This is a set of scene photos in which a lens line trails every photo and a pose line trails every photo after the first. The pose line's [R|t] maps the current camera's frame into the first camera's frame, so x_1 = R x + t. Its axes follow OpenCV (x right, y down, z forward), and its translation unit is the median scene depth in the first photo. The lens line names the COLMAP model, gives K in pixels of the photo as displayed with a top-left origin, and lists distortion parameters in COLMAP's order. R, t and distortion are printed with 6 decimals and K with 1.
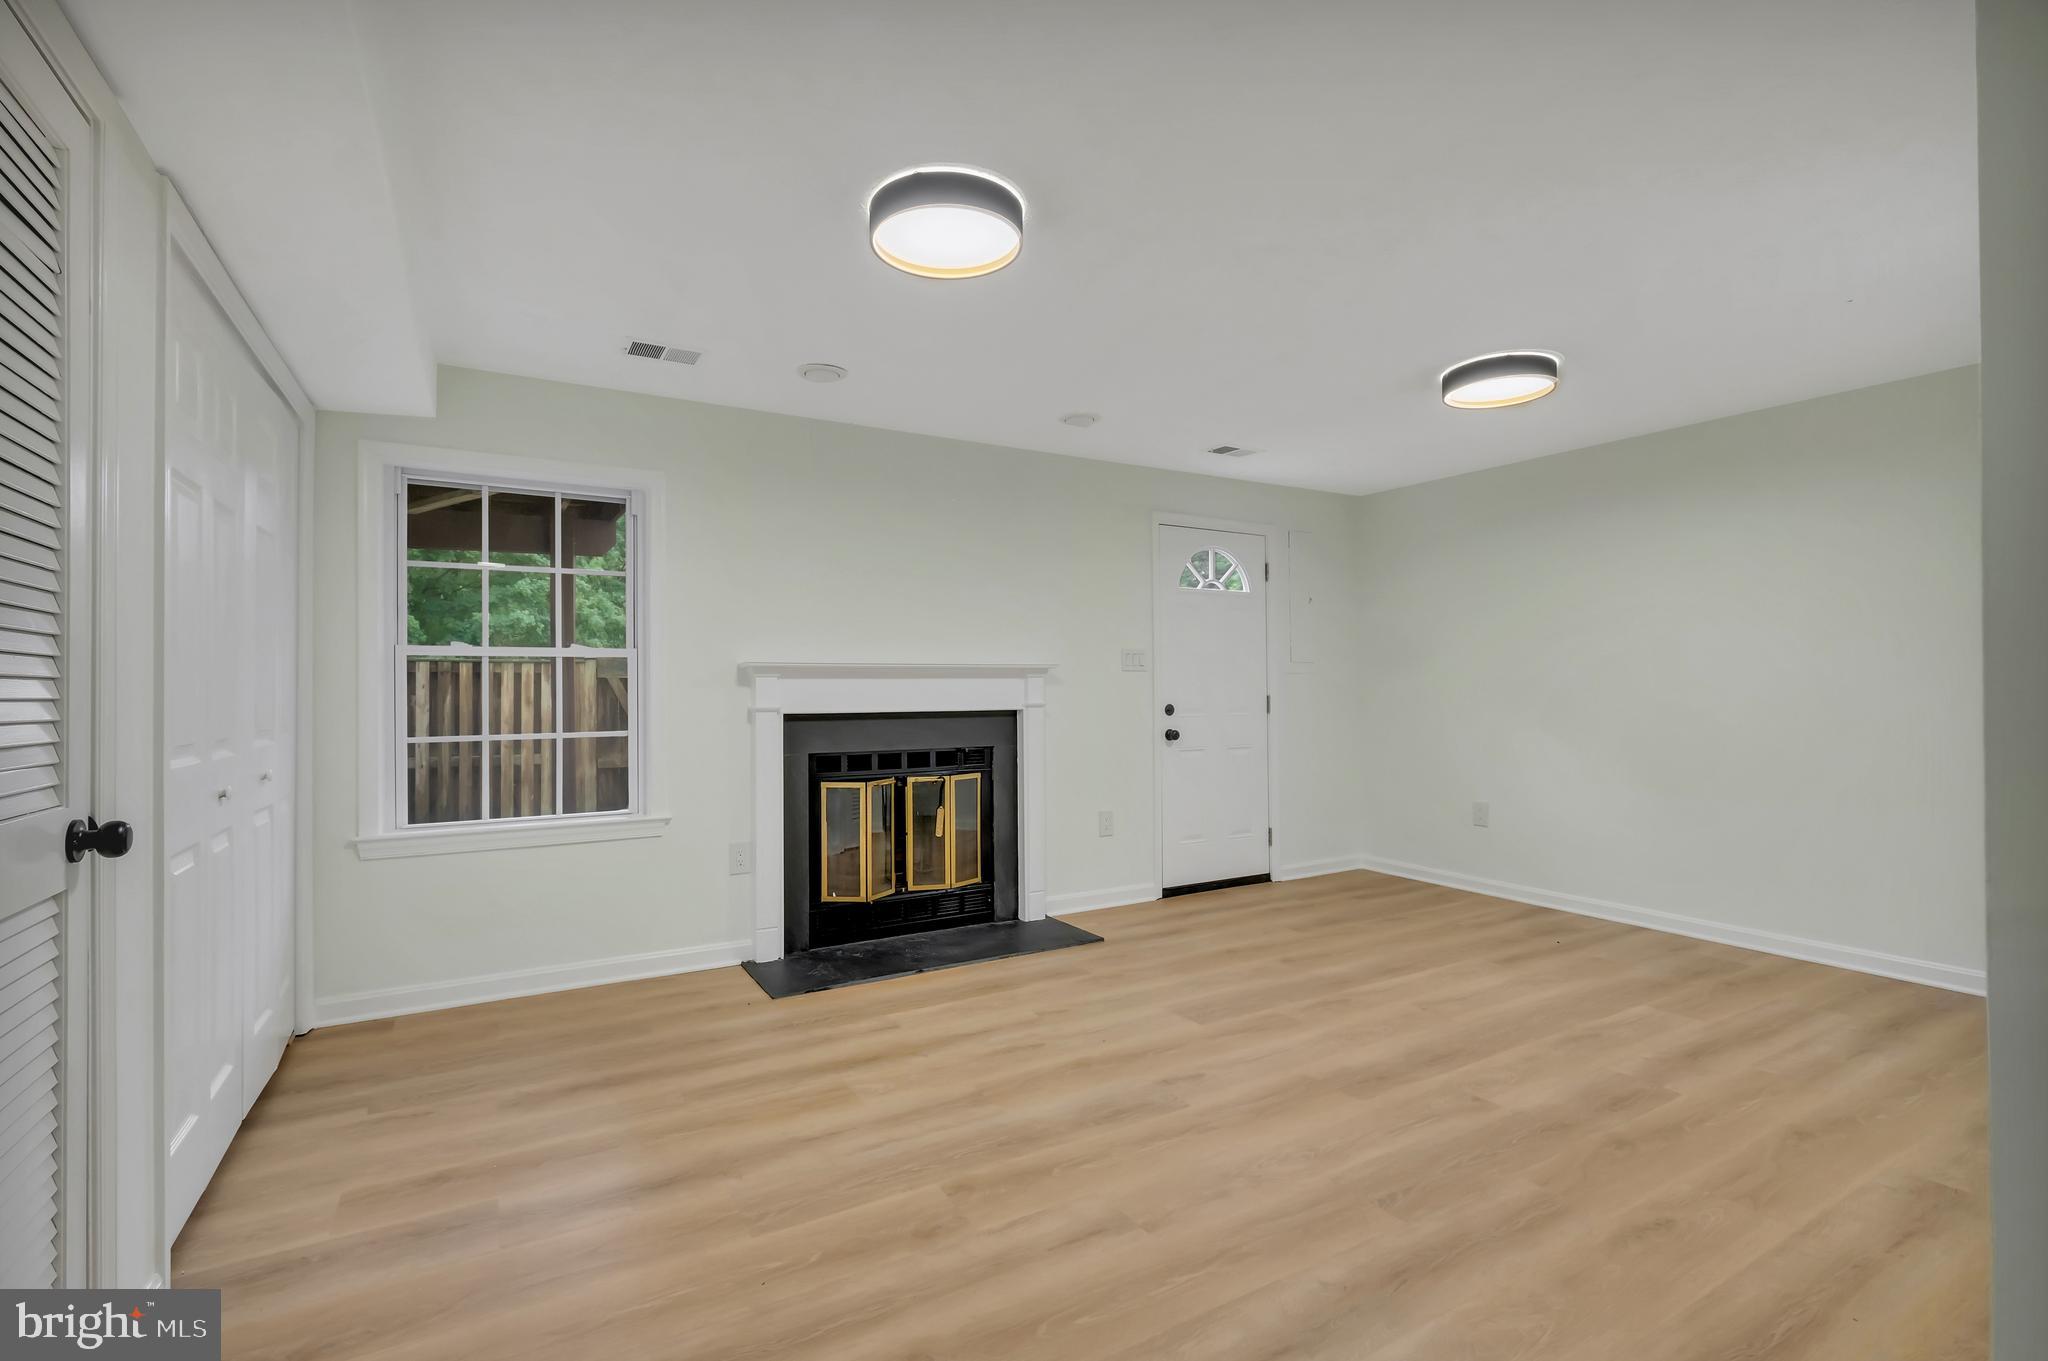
lens RADIAL K [[918.4, 0, 1013.9], [0, 918.4, 672.5], [0, 0, 1]] dist [-0.006196, 0.000354]
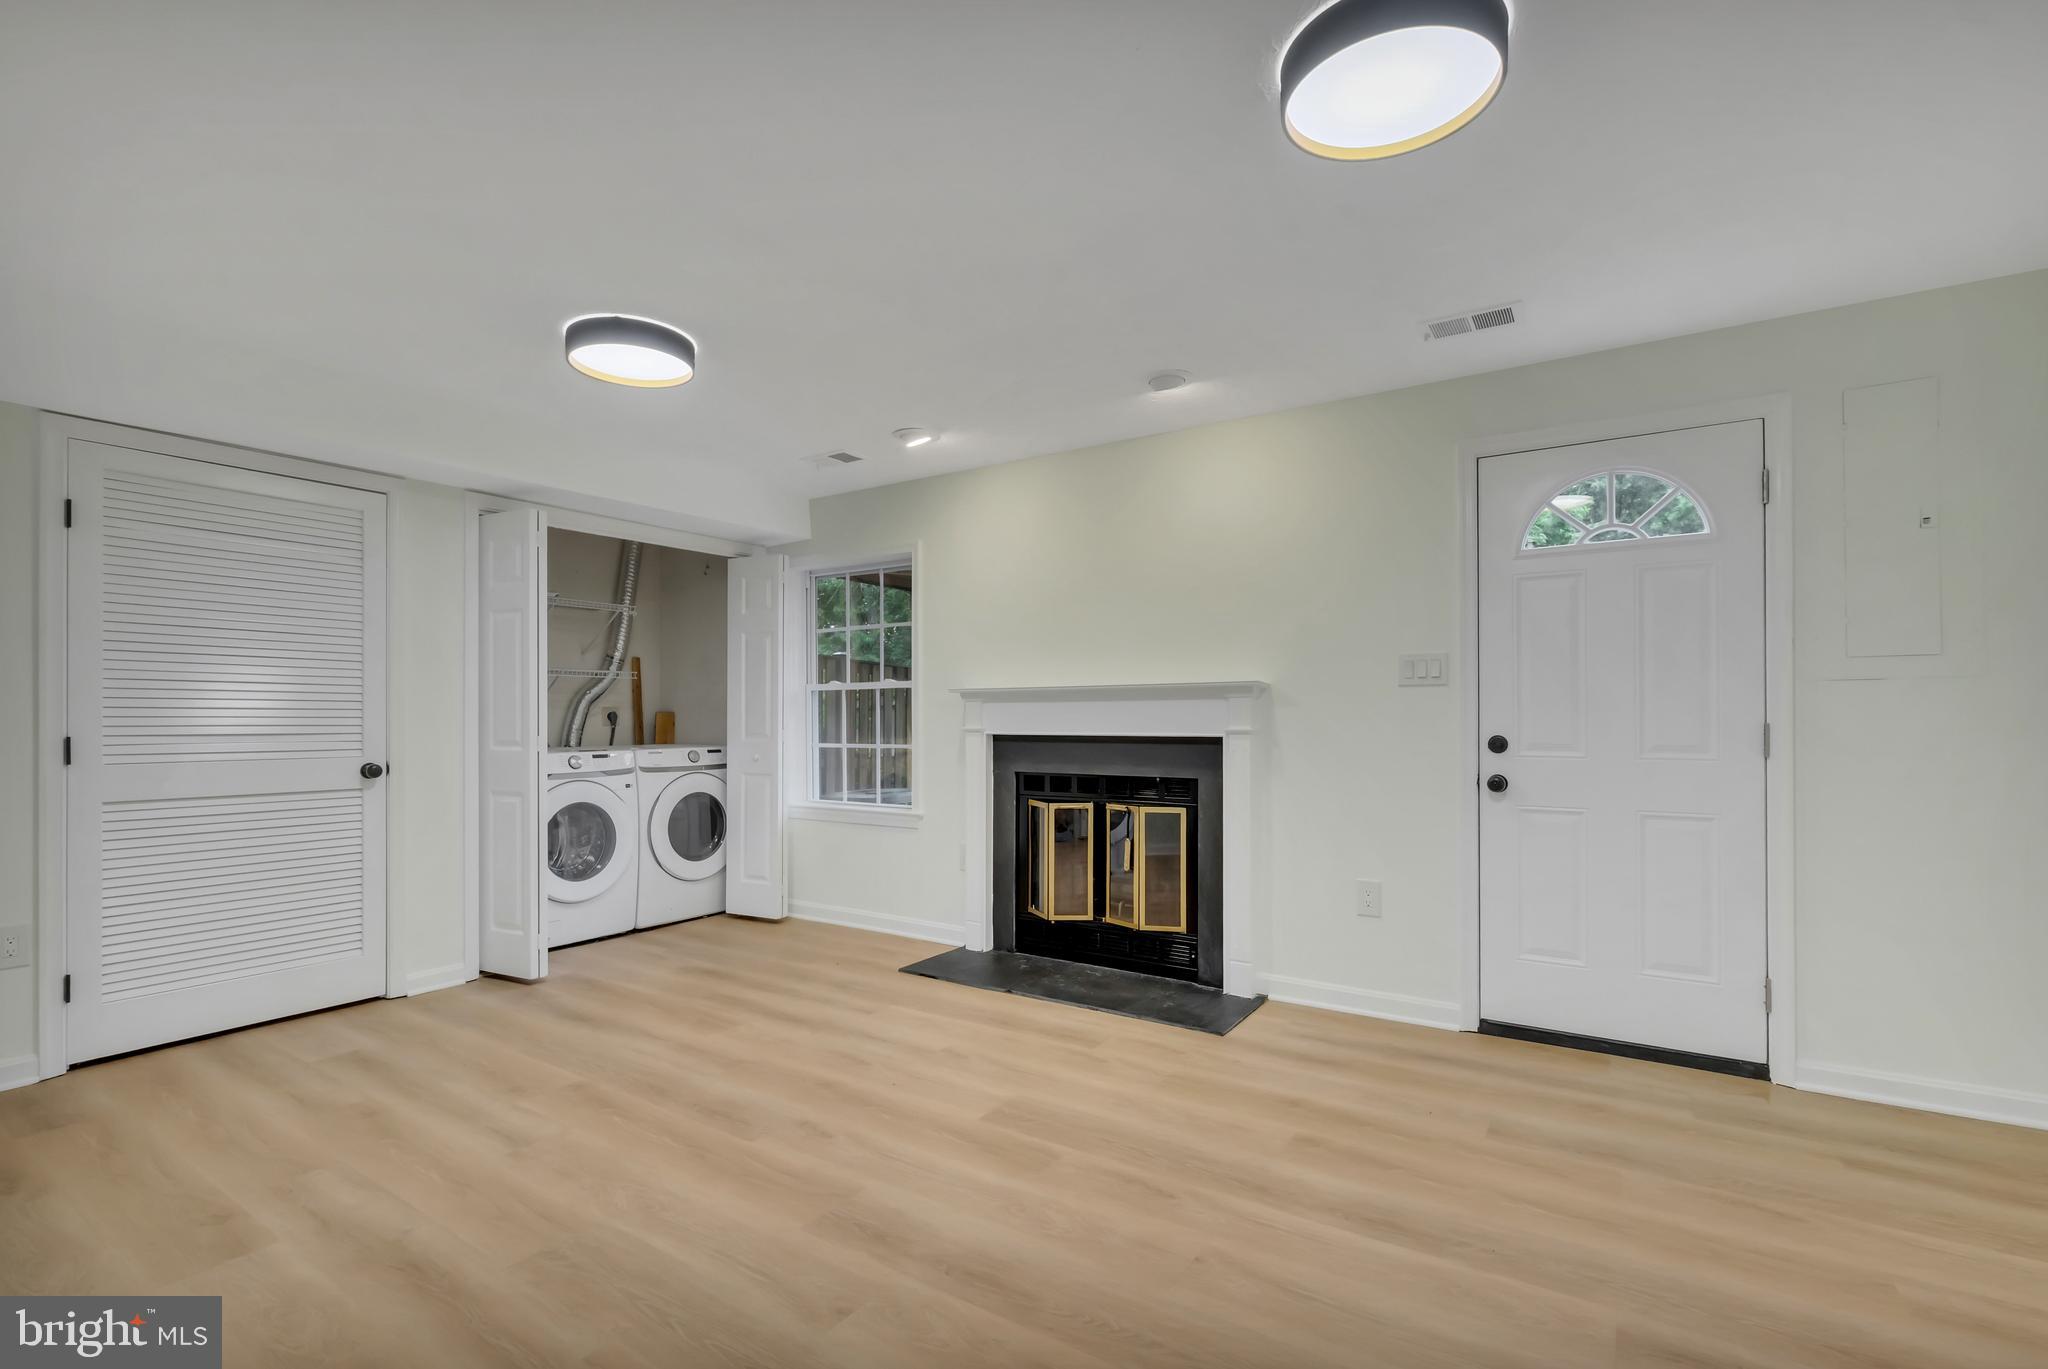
lens RADIAL K [[918.4, 0, 1013.9], [0, 918.4, 676.5], [0, 0, 1]] dist [-0.006196, 0.000354]
pose [[0.437875, -0.034112, -0.898389, 0.760170], [0.017272, 0.999415, -0.029529, 0.007414], [0.898870, -0.002587, 0.438207, 0.519104]]
